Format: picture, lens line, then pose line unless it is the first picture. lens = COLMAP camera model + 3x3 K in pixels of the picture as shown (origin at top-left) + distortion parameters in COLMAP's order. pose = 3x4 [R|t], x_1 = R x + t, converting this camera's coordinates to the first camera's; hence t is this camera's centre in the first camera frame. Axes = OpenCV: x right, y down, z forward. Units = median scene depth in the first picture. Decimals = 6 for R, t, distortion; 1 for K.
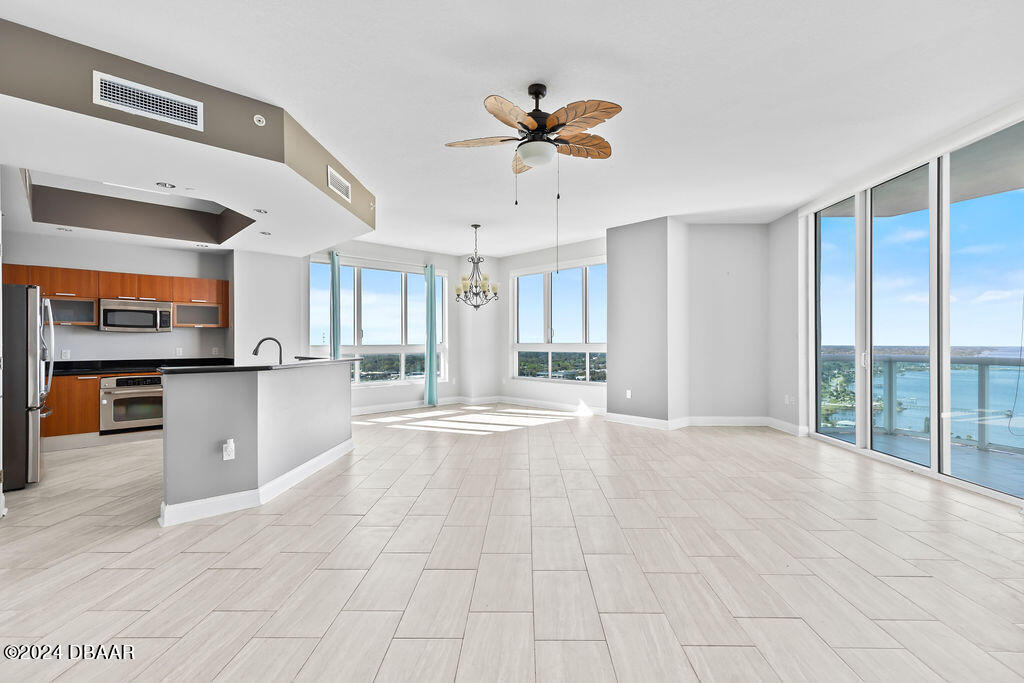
lens RADIAL K [[471.4, 0, 509.5], [0, 471.4, 338.6], [0, 0, 1]] dist [0.012315, 0.000541]
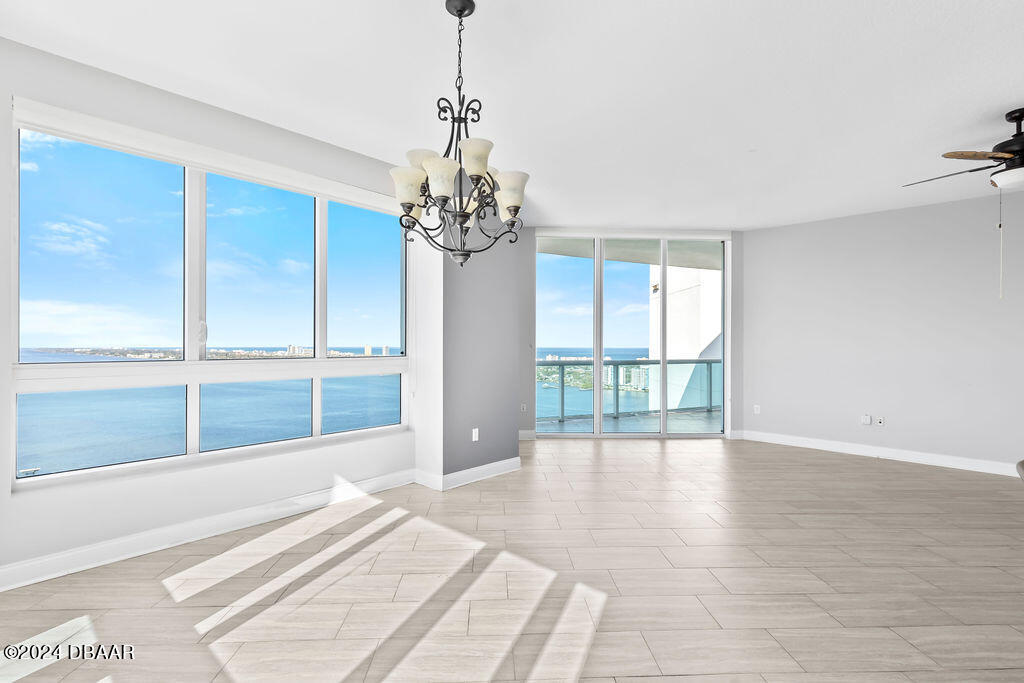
lens RADIAL K [[471.4, 0, 514.9], [0, 471.4, 348.1], [0, 0, 1]] dist [0.012315, 0.000541]
pose [[-0.079701, -0.007512, 0.996791, -0.399576], [-0.009801, 0.999929, 0.006752, -0.006676], [-0.996771, -0.009231, -0.079769, 0.994353]]
